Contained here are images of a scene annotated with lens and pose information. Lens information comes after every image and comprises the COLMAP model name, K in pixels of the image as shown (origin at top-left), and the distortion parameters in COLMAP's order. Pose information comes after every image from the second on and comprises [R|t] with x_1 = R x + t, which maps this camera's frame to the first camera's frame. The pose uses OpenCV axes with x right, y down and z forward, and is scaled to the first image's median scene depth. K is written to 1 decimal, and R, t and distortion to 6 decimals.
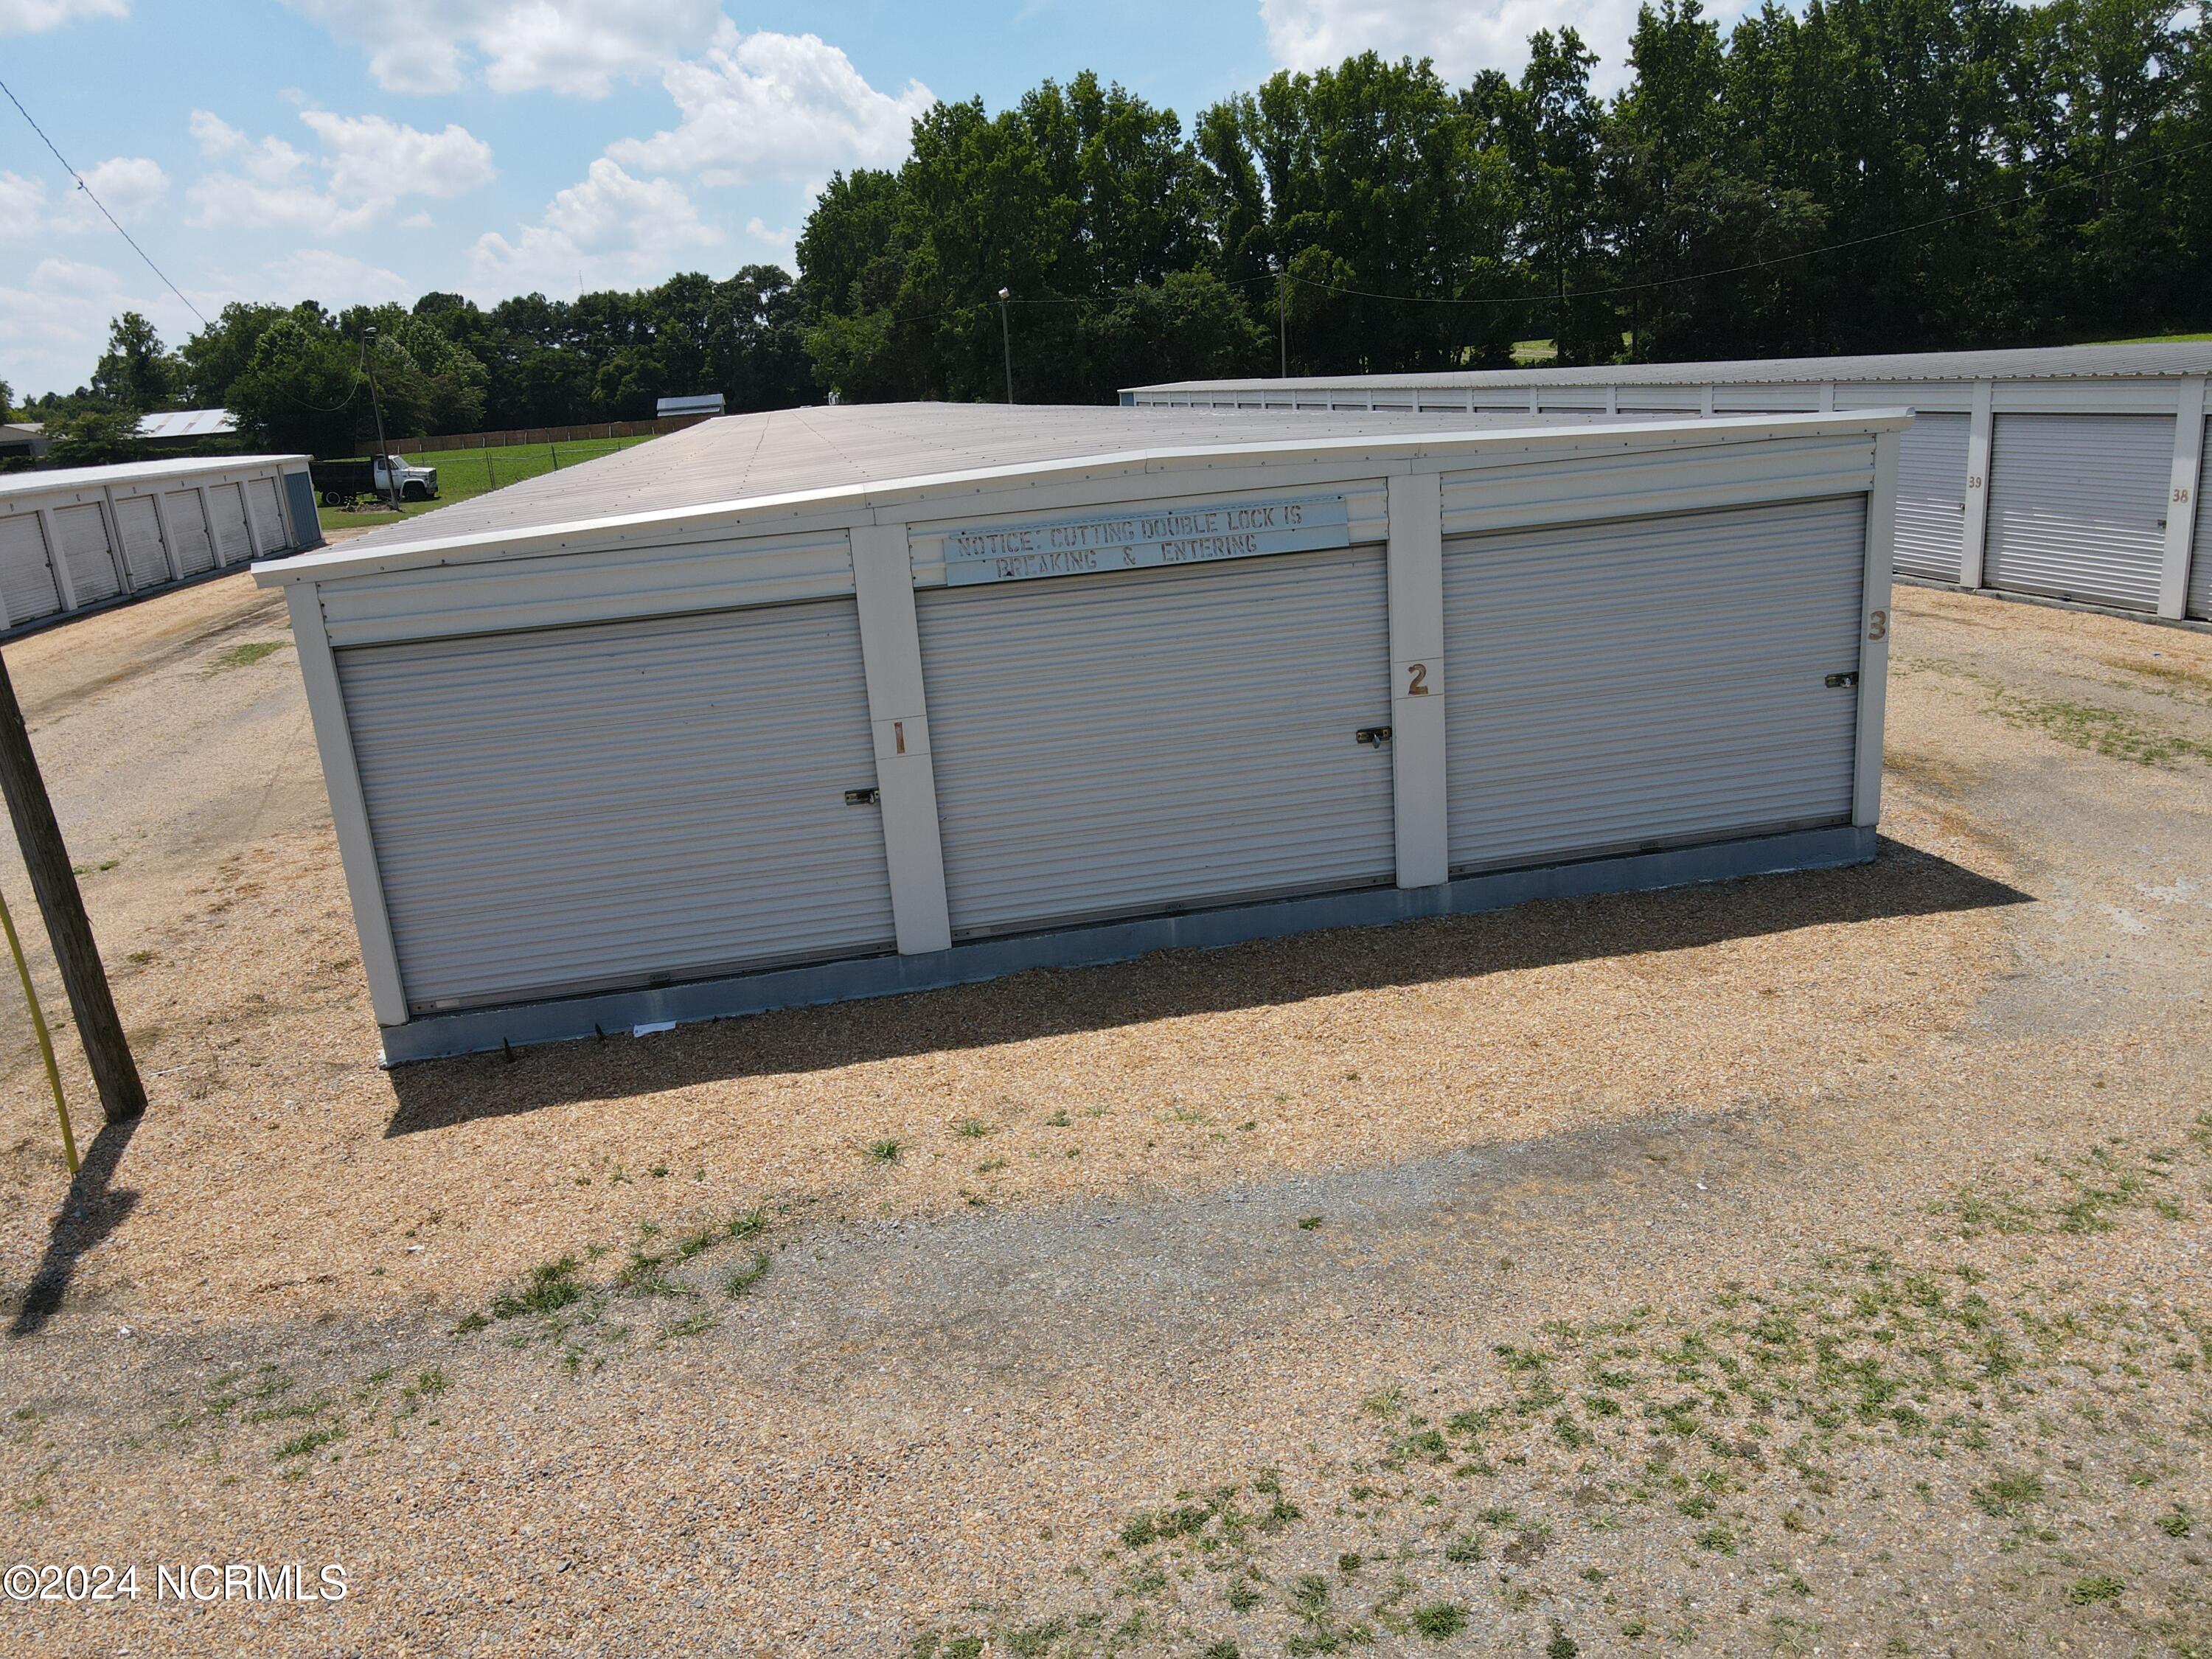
lens RADIAL K [[1620.7, 0, 1100.1], [0, 1620.7, 835.4], [0, 0, 1]] dist [0.012975, 0.002209]
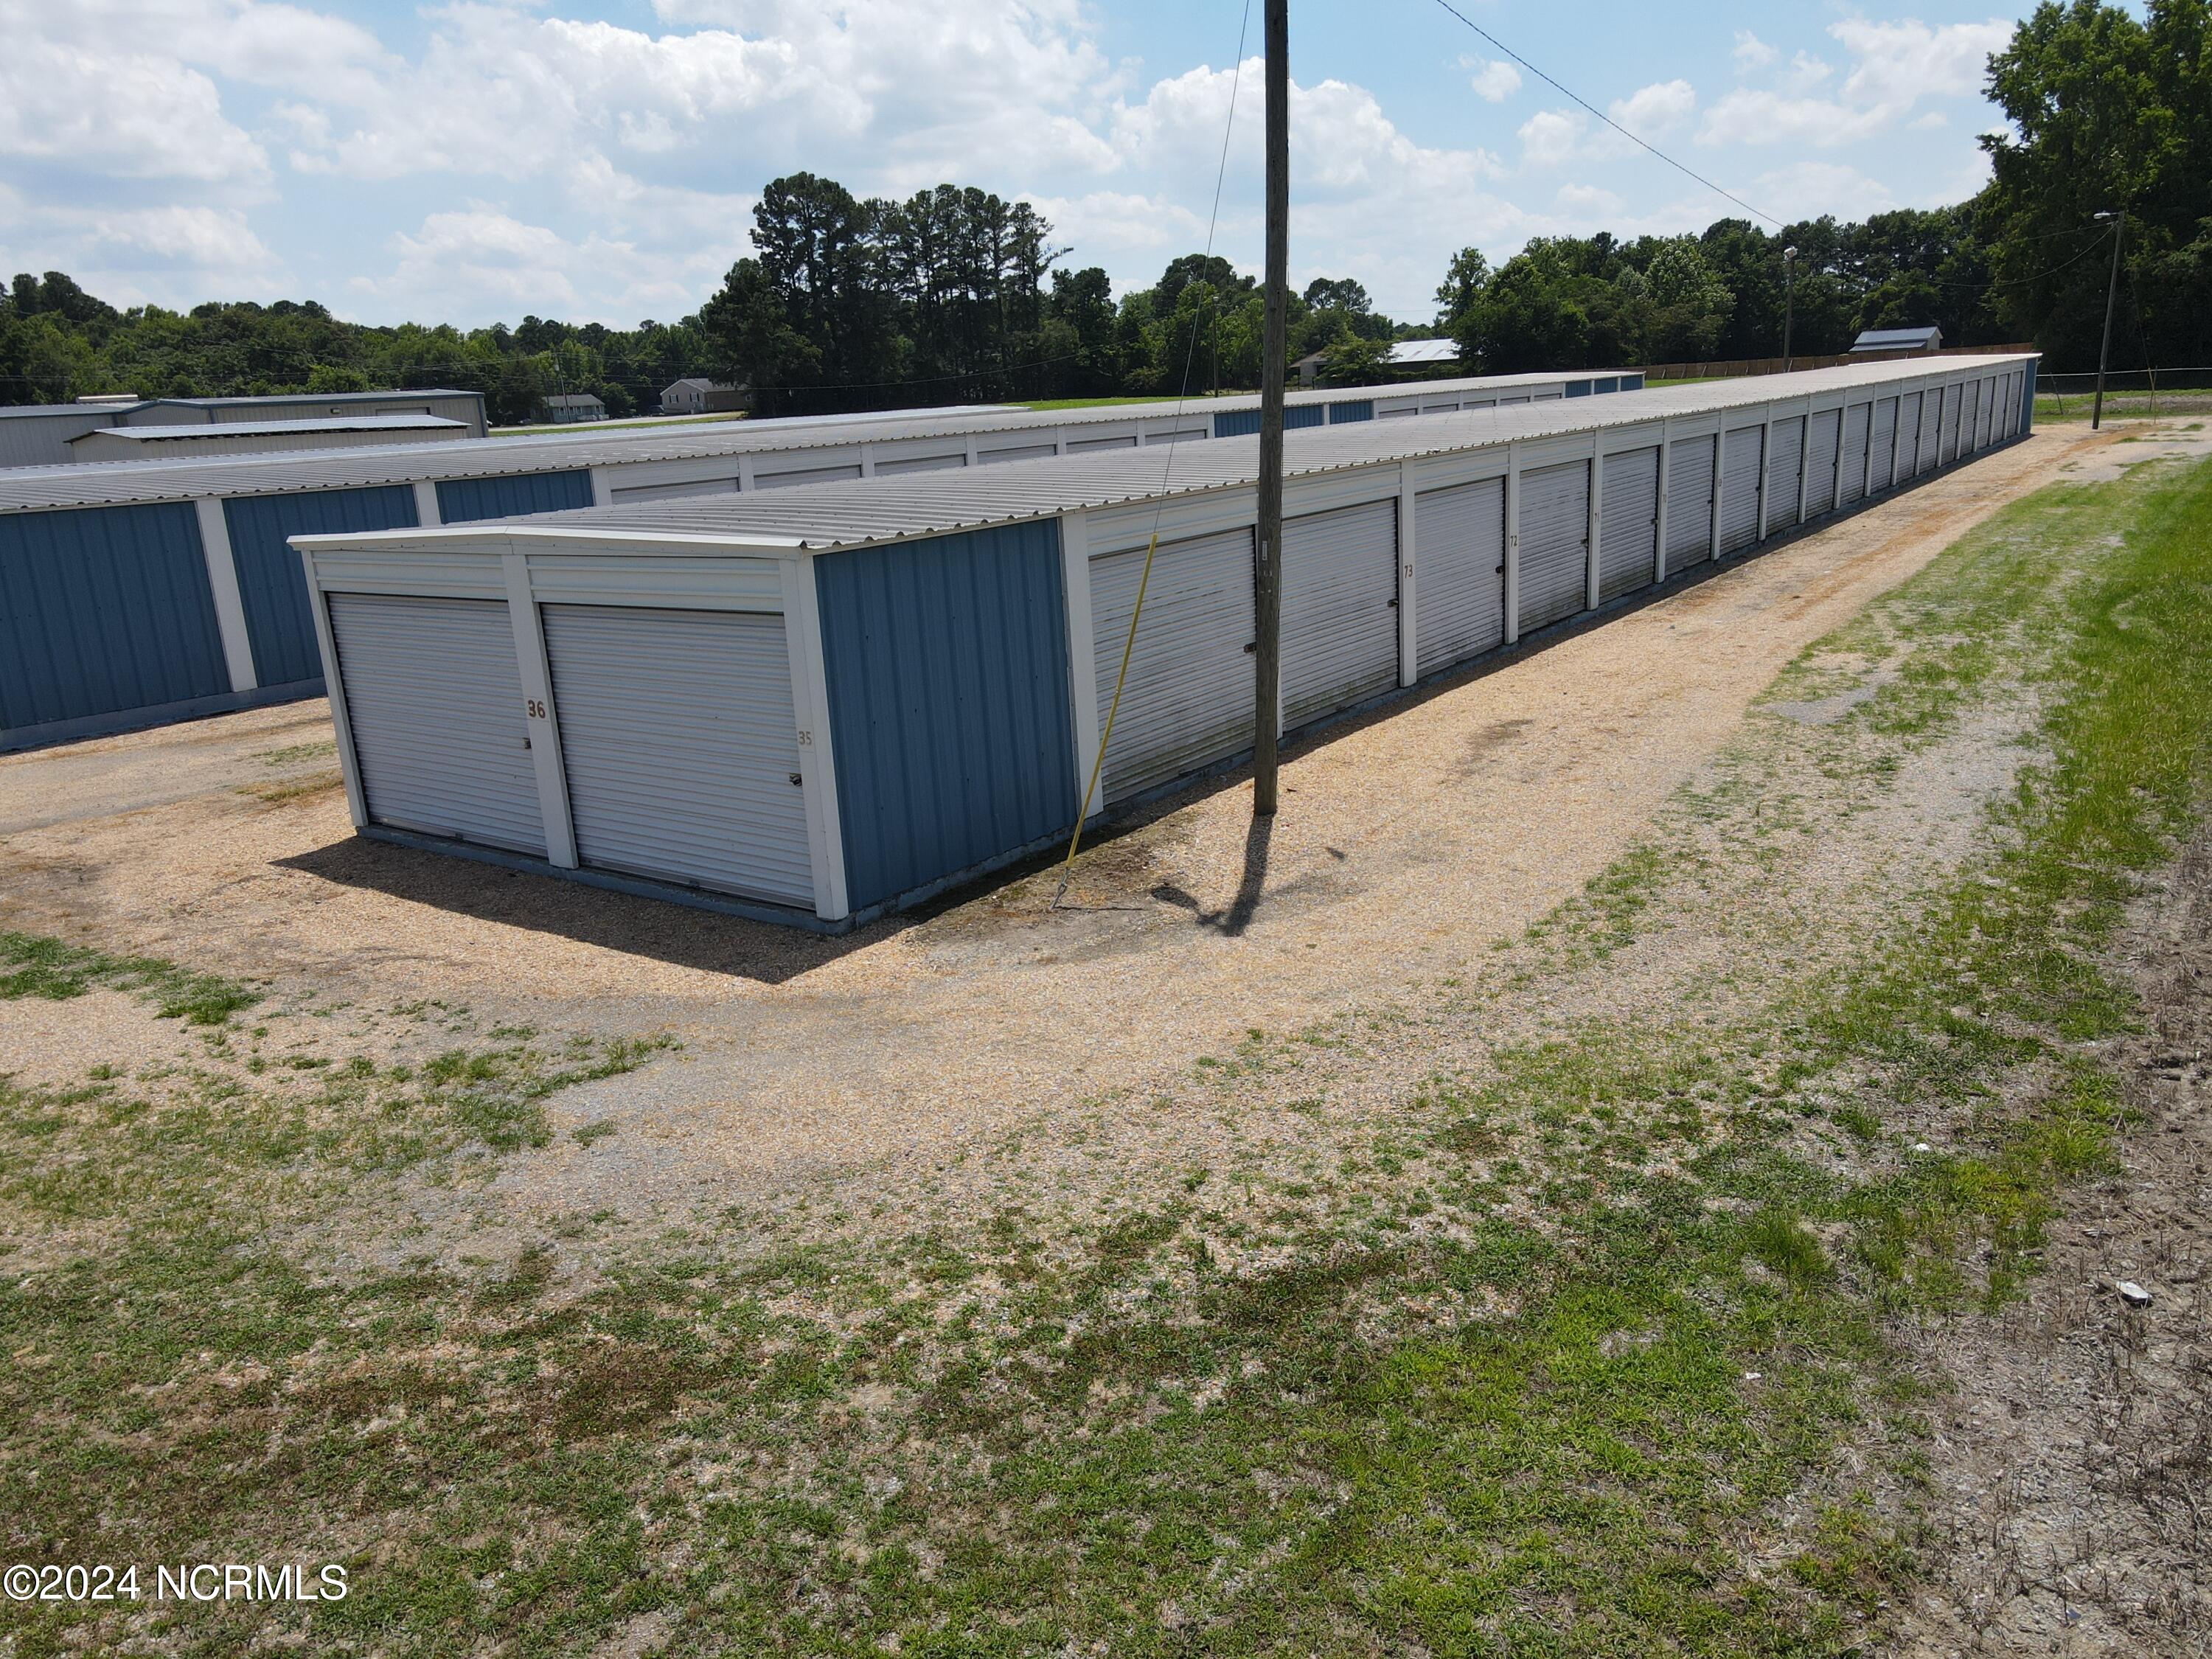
lens RADIAL K [[1620.7, 0, 1091.1], [0, 1620.7, 819.8], [0, 0, 1]] dist [0.012975, 0.002209]
pose [[0.690603, 0.221996, -0.688320, 0.303231], [-0.194412, 0.973678, 0.118973, -0.042859], [0.696614, 0.051655, 0.715584, 0.063958]]
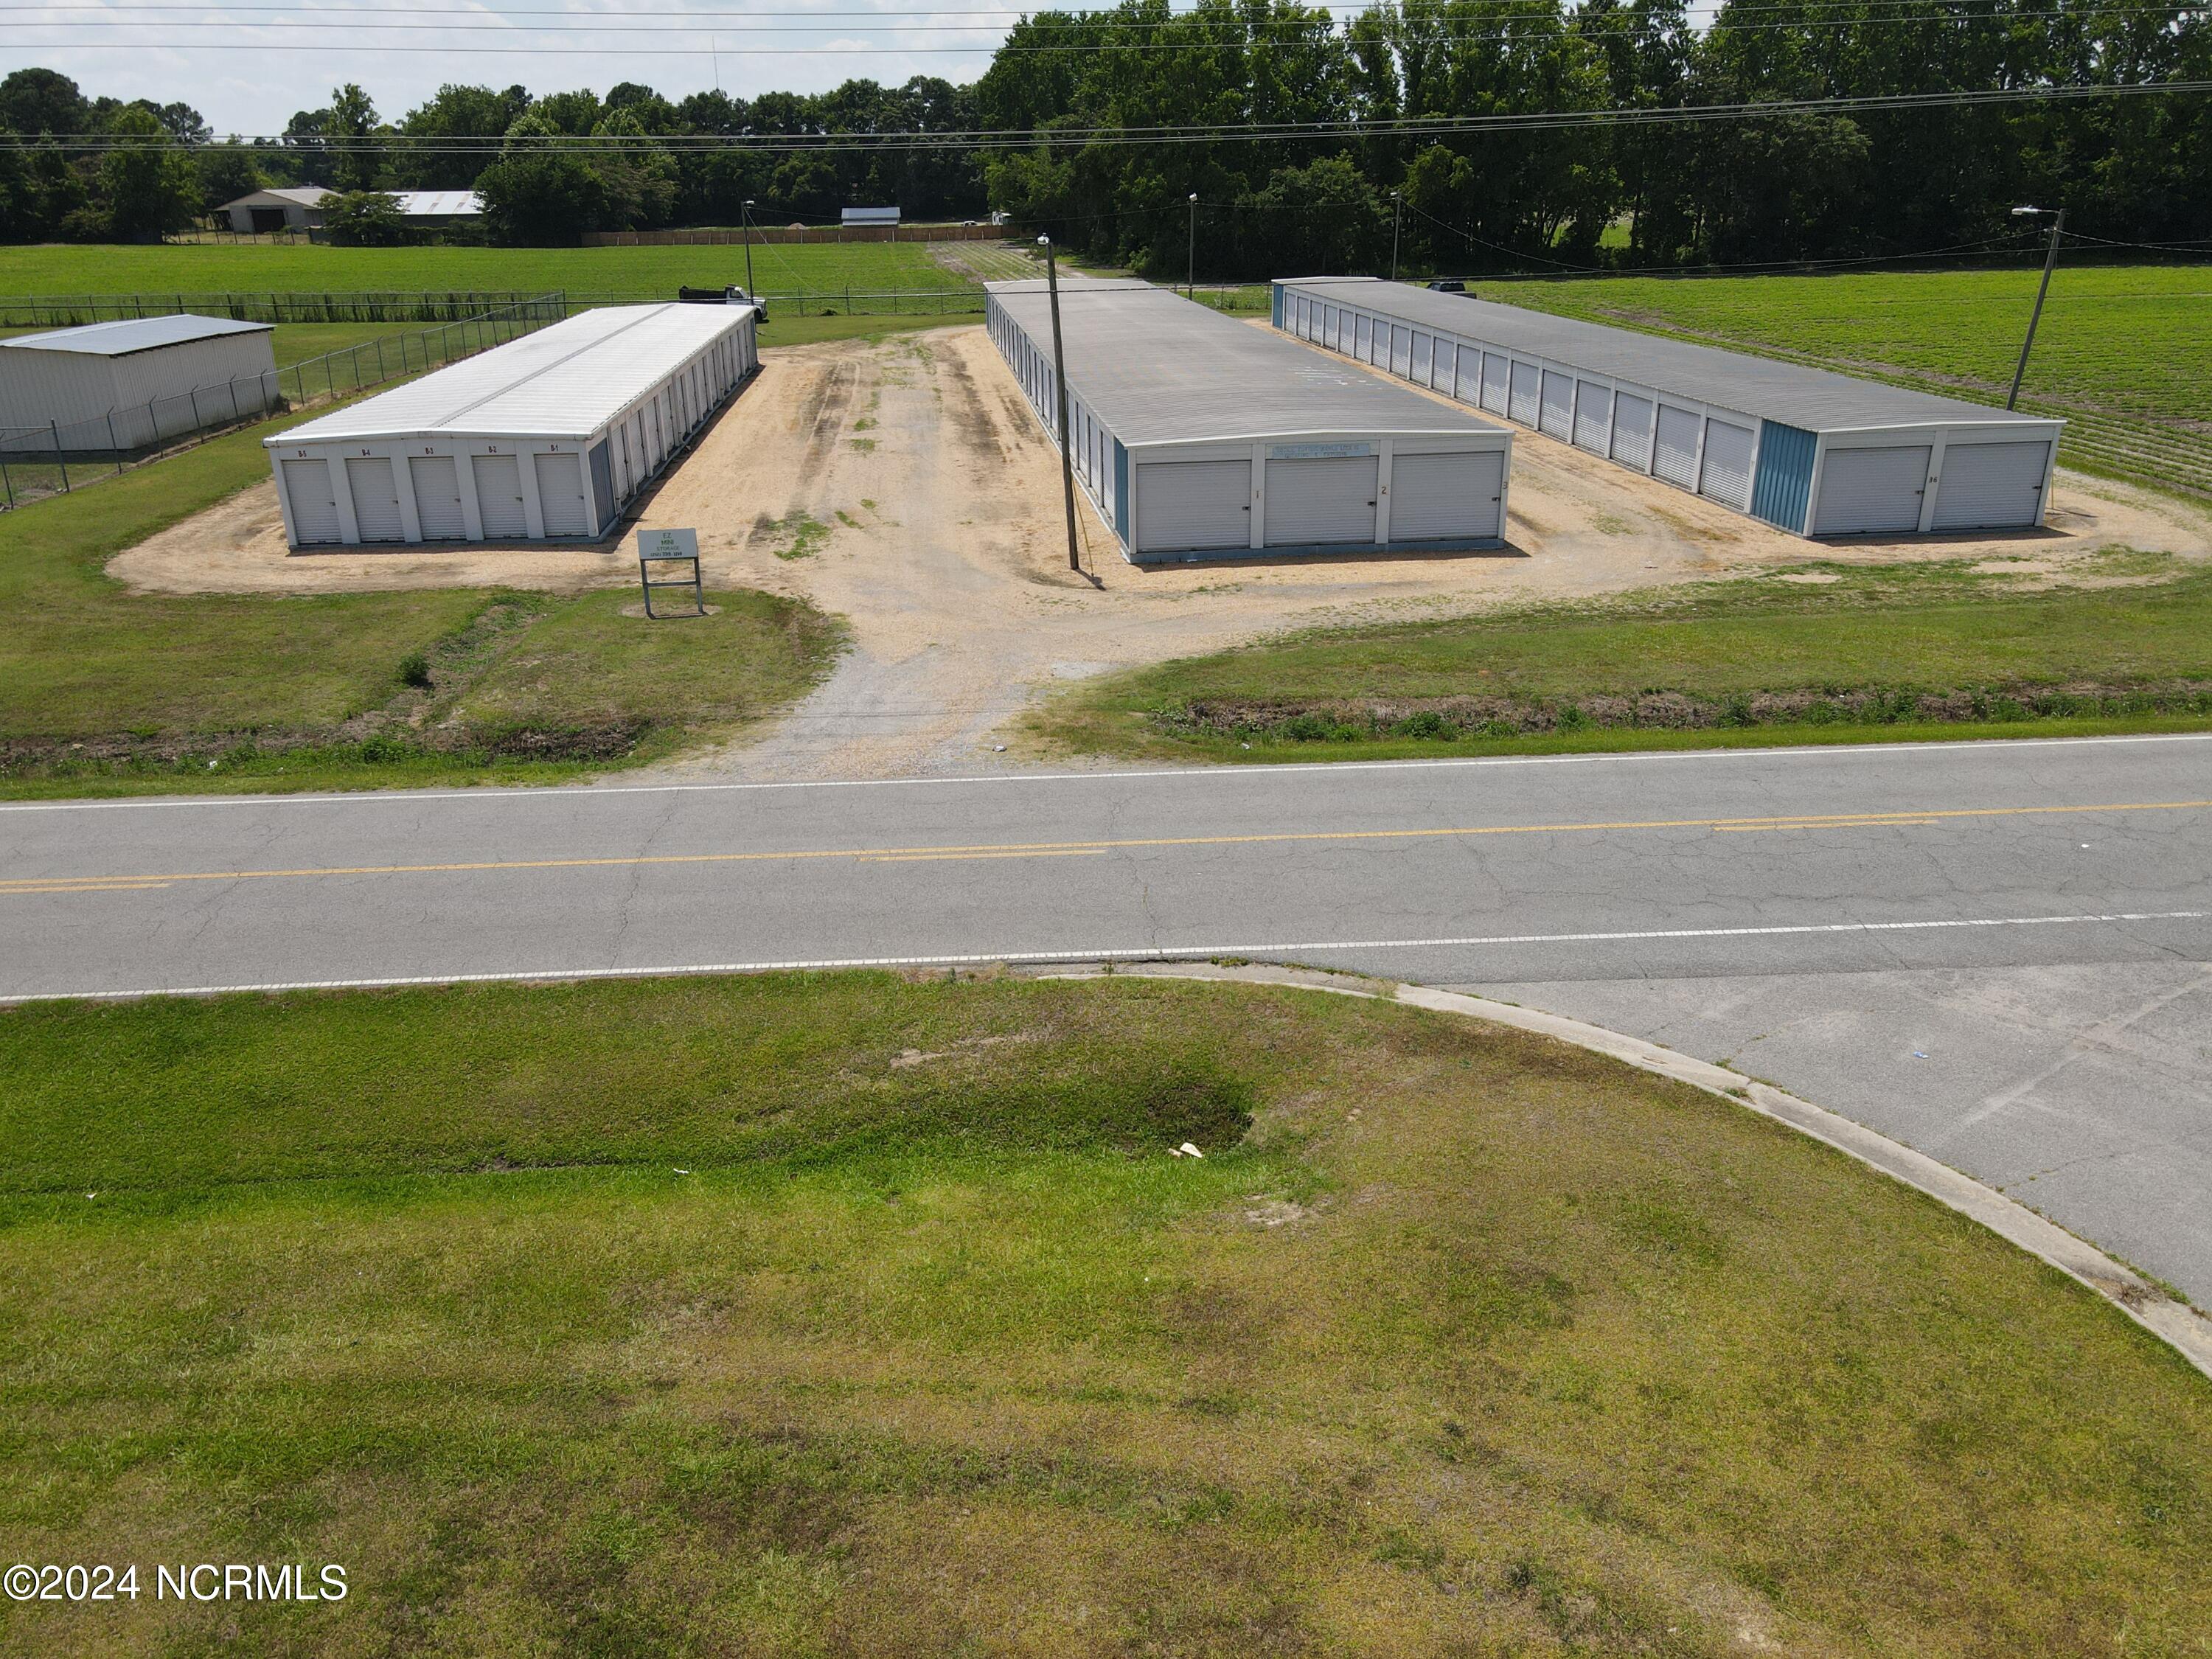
lens RADIAL K [[1620.7, 0, 1098.1], [0, 1620.7, 824.5], [0, 0, 1]] dist [0.012975, 0.002209]
pose [[0.995474, 0.084142, -0.044172, -0.028015], [-0.078947, 0.990960, 0.108467, 0.036765], [0.052899, -0.104489, 0.993118, -0.333420]]
